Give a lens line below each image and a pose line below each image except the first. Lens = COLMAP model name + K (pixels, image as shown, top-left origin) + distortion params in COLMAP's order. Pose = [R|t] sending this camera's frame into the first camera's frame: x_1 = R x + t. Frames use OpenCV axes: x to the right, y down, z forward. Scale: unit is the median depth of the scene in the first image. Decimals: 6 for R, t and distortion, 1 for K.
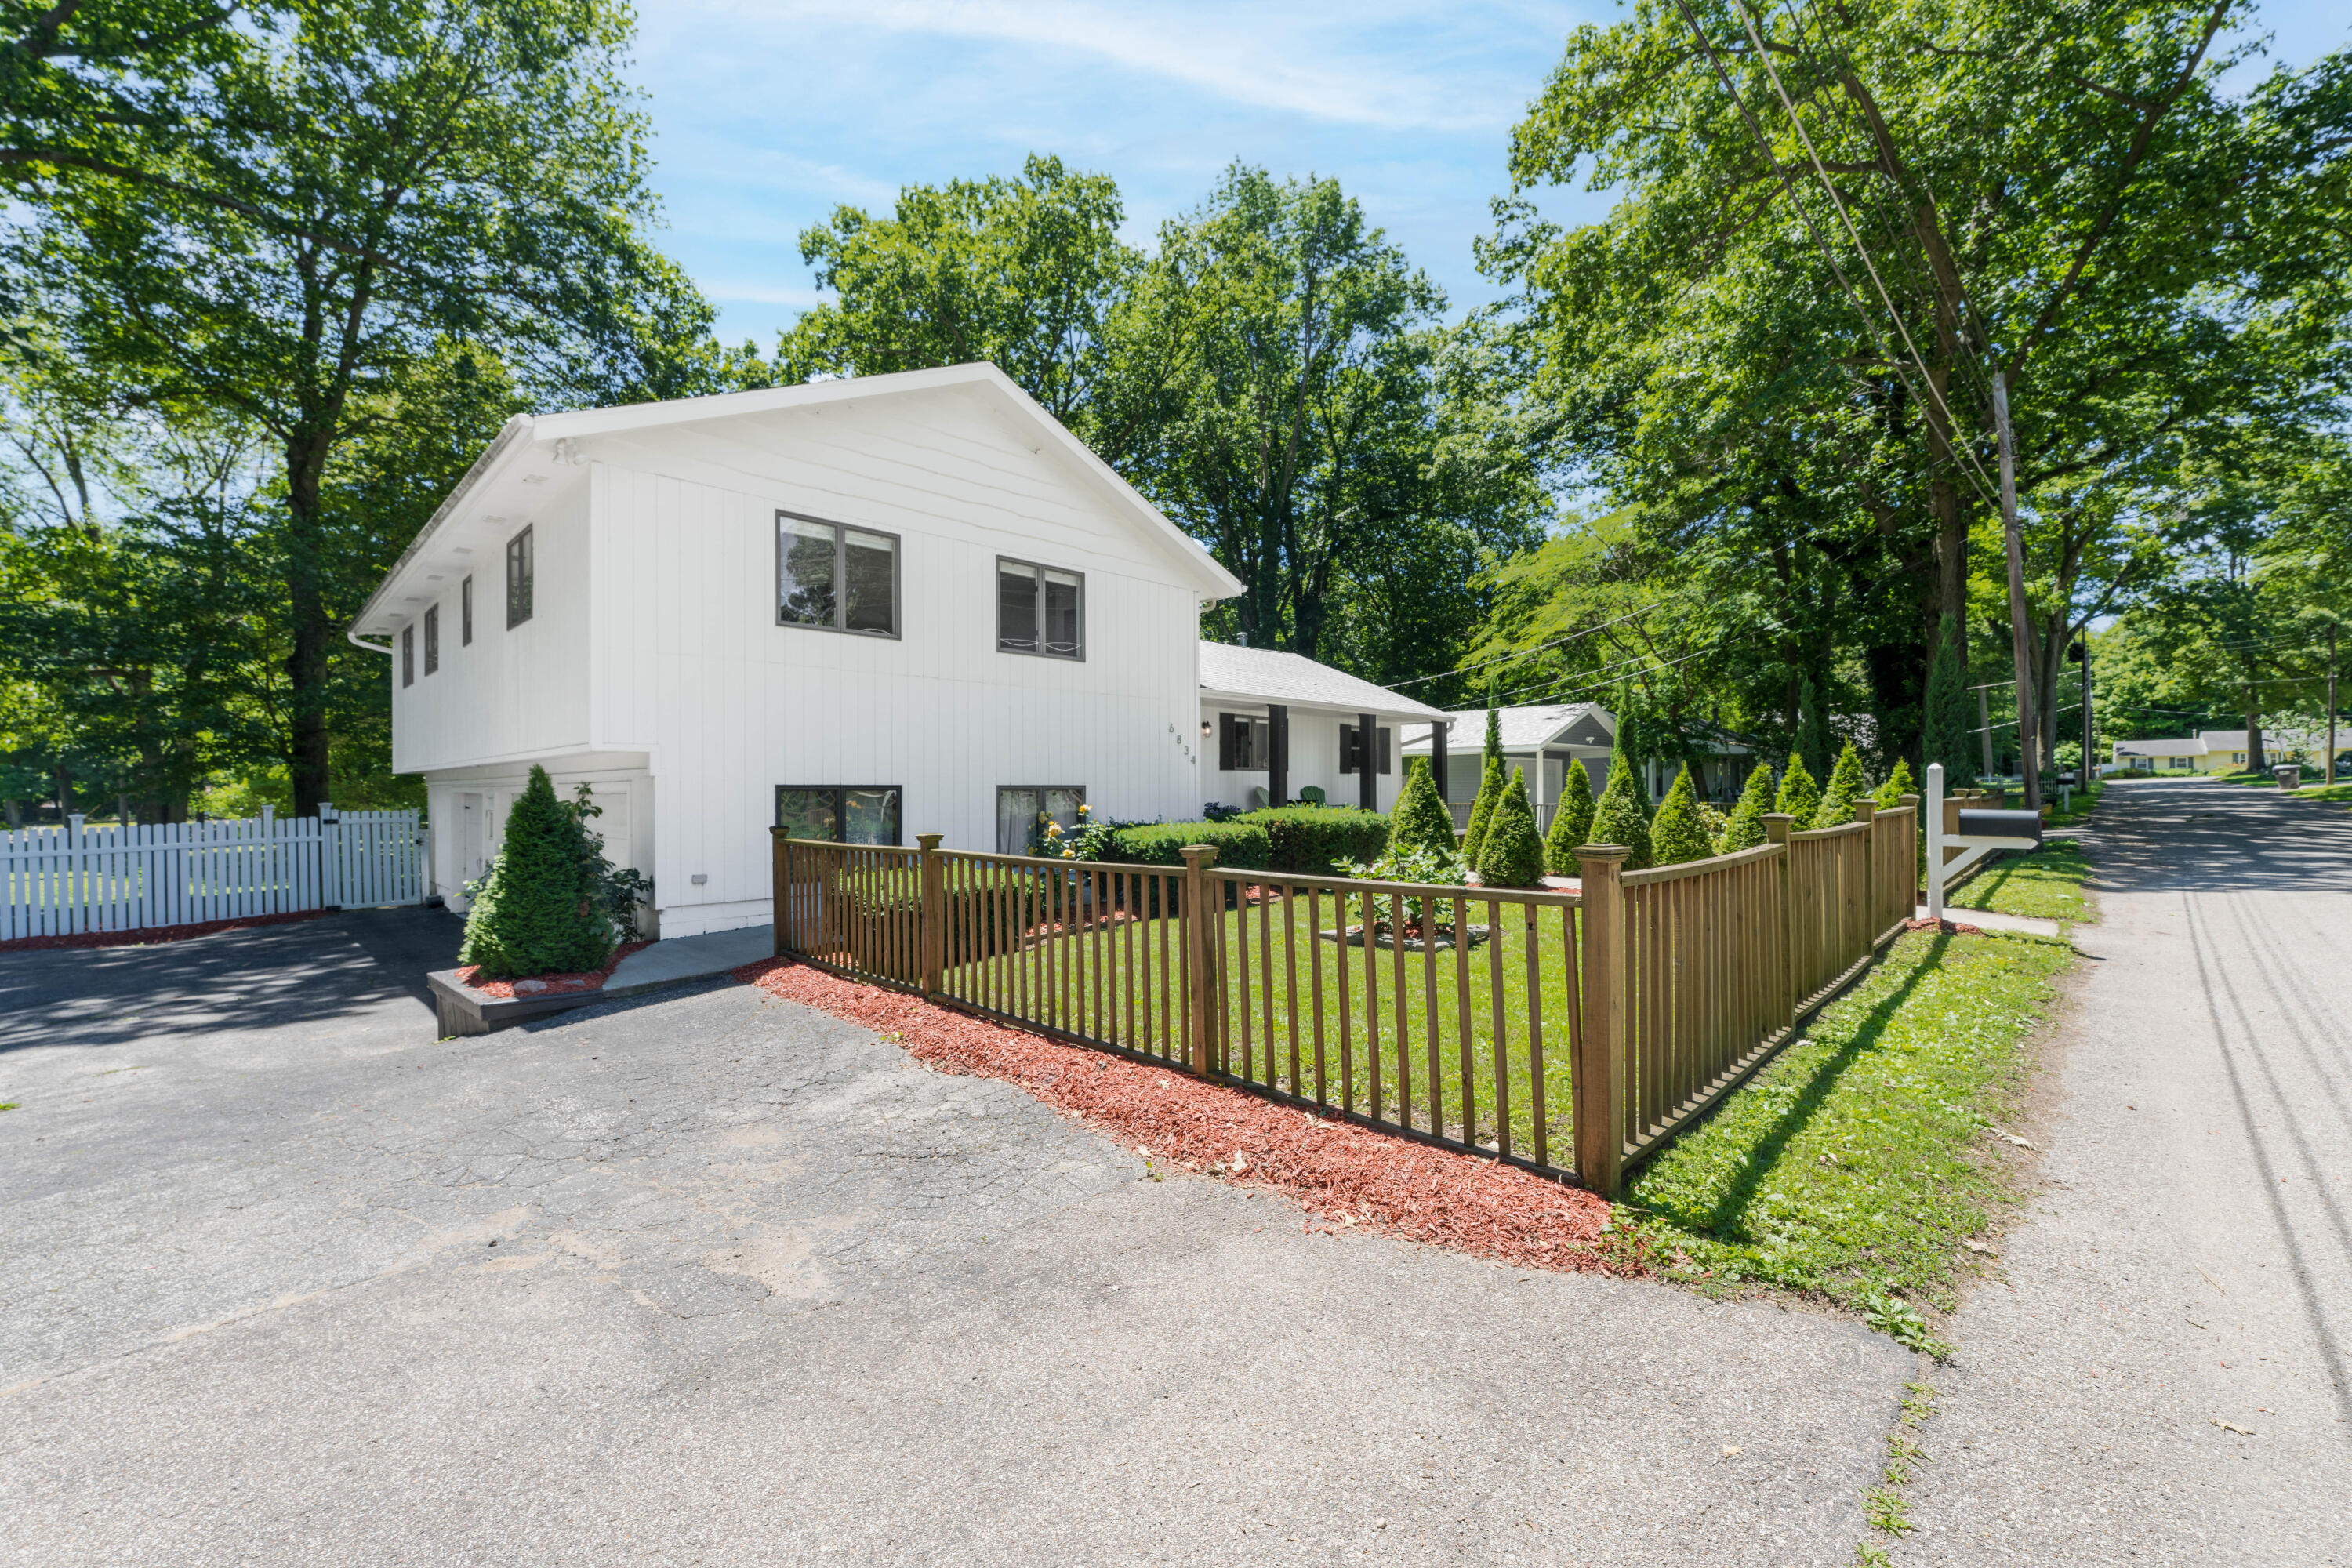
lens RADIAL K [[950.9, 0, 1176.0], [0, 950.9, 784.0], [0, 0, 1]] dist [0.046050, -0.000003]
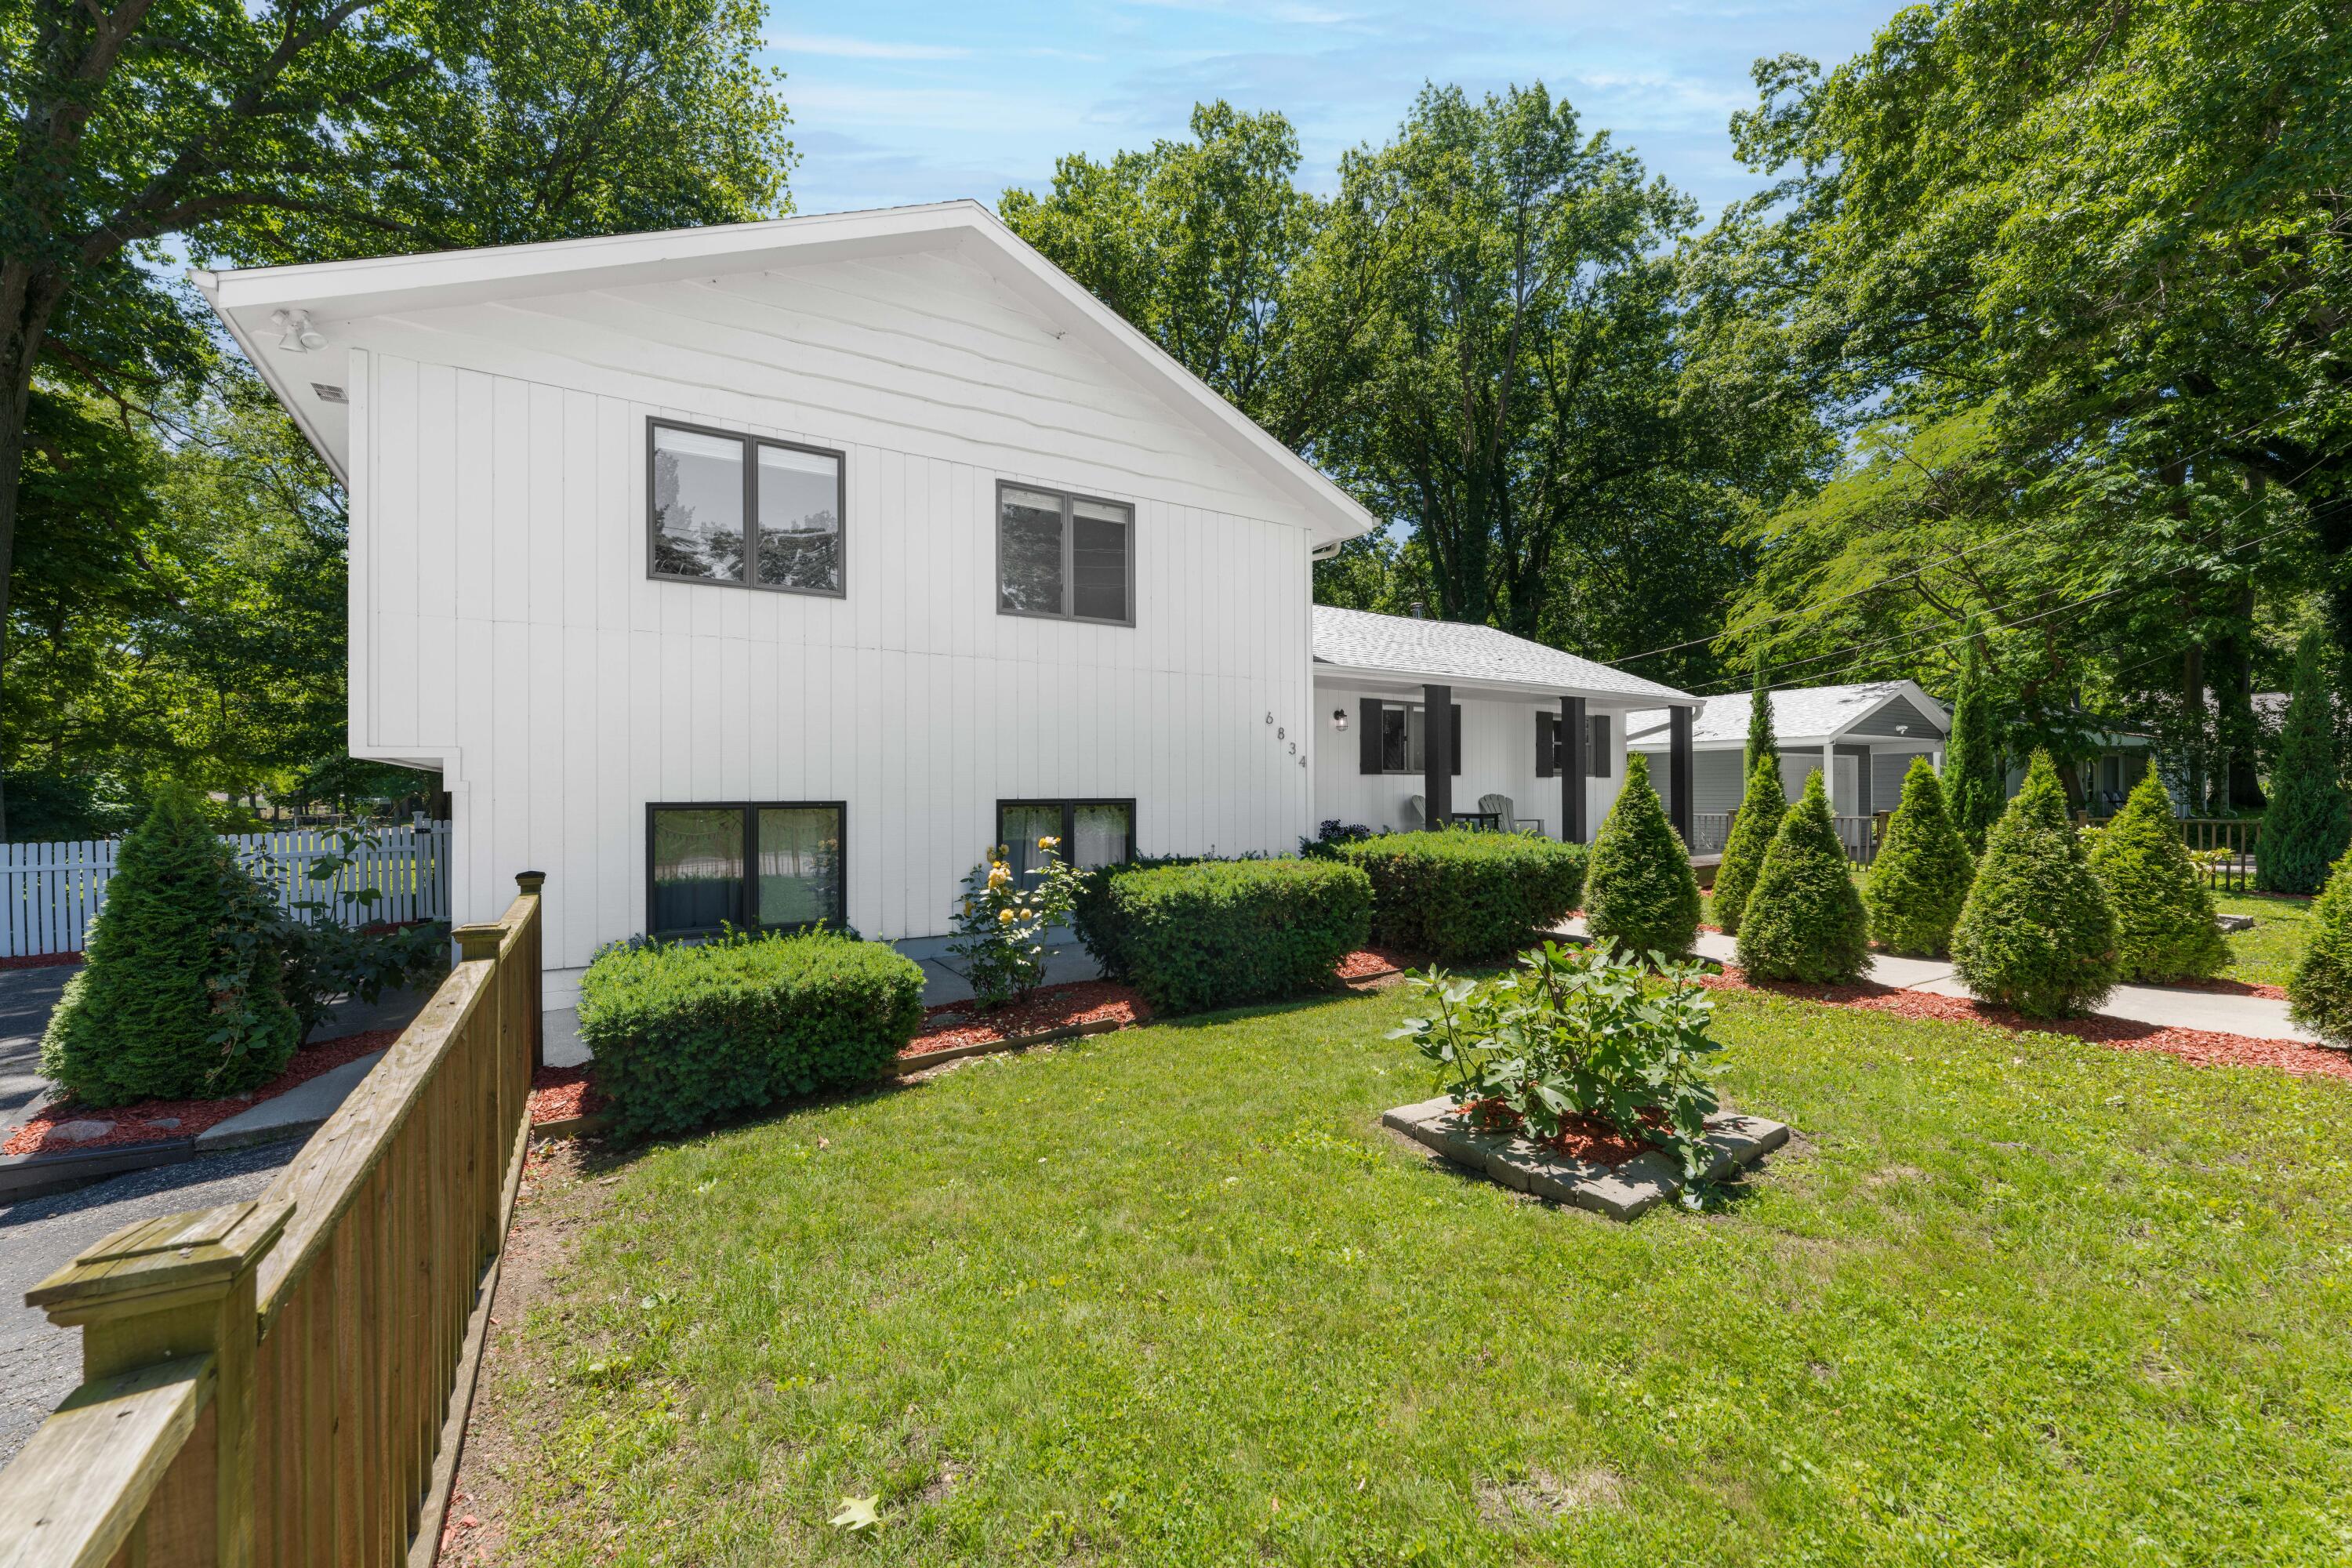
lens RADIAL K [[938.7, 0, 1179.6], [0, 938.7, 788.3], [0, 0, 1]] dist [0.010334, 0.000312]
pose [[0.973919, 0.000375, -0.226895, 0.039152], [0.001047, 0.999981, 0.006149, -0.004150], [0.226893, -0.006227, 0.973900, 0.124031]]
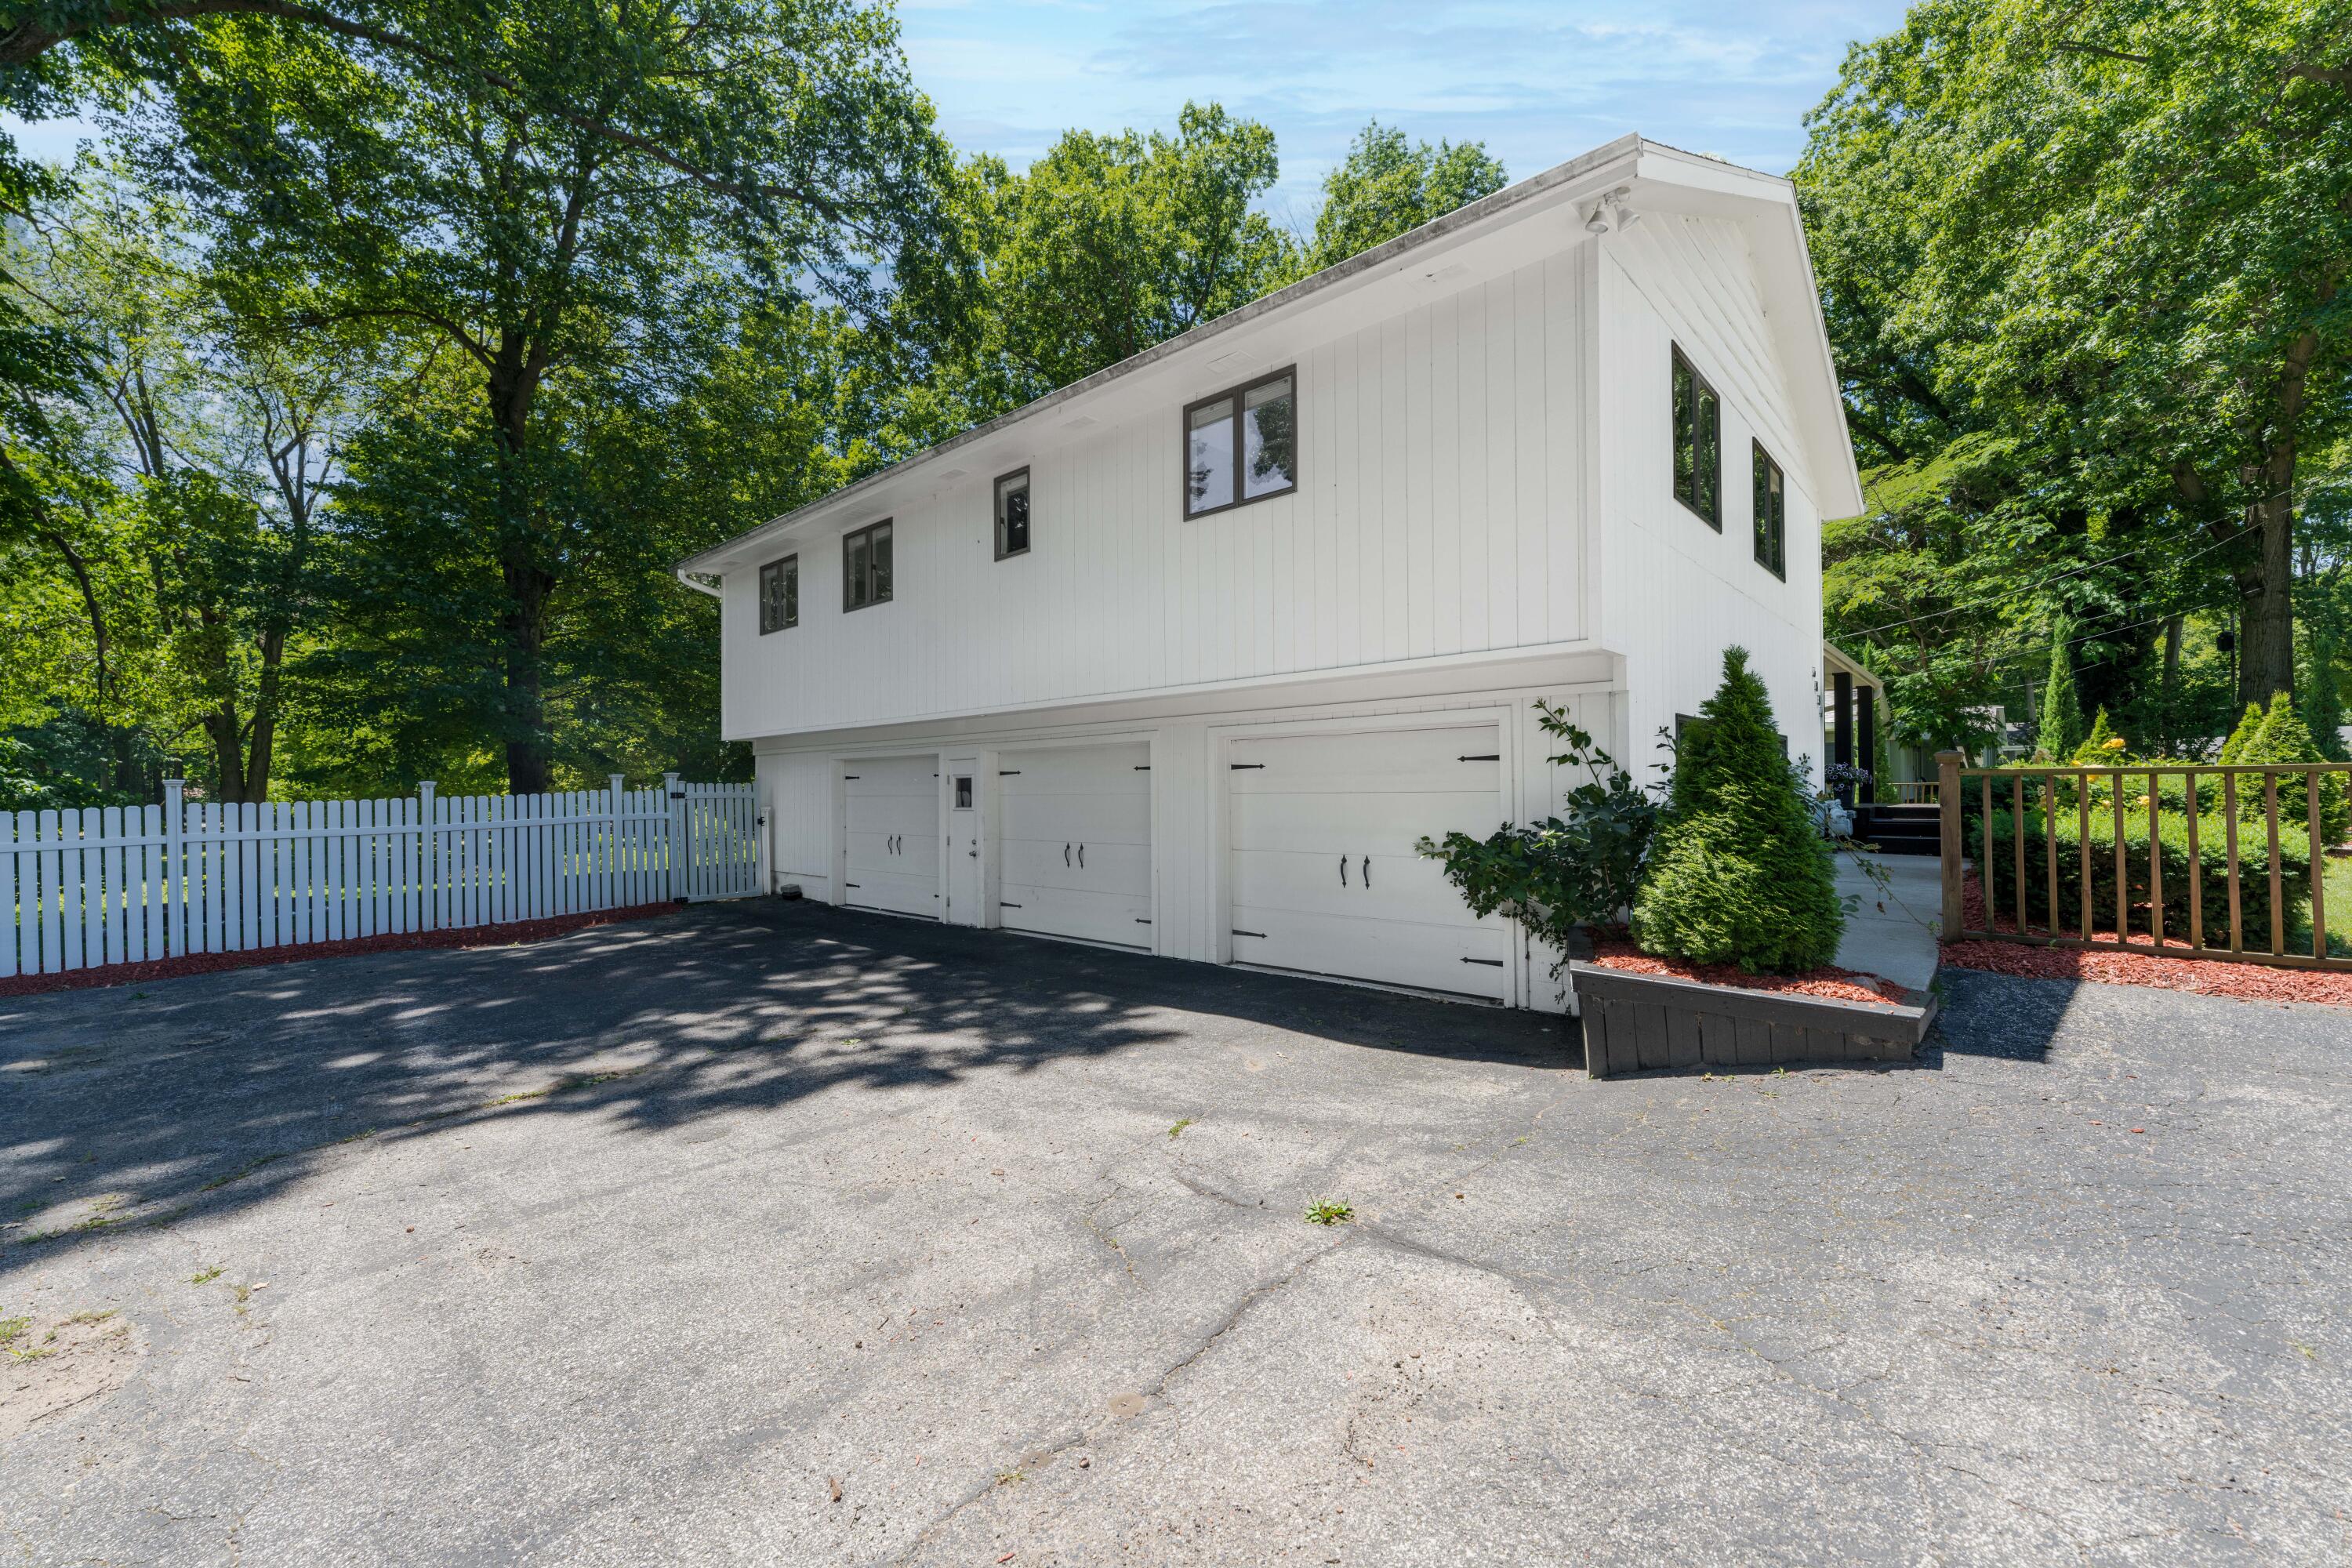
lens RADIAL K [[938.7, 0, 1179.6], [0, 938.7, 788.3], [0, 0, 1]] dist [0.010334, 0.000312]
pose [[0.998605, -0.006751, 0.052362, -0.220215], [0.006579, 0.999972, 0.003463, 0.014618], [-0.052384, -0.003113, 0.998622, 0.086724]]
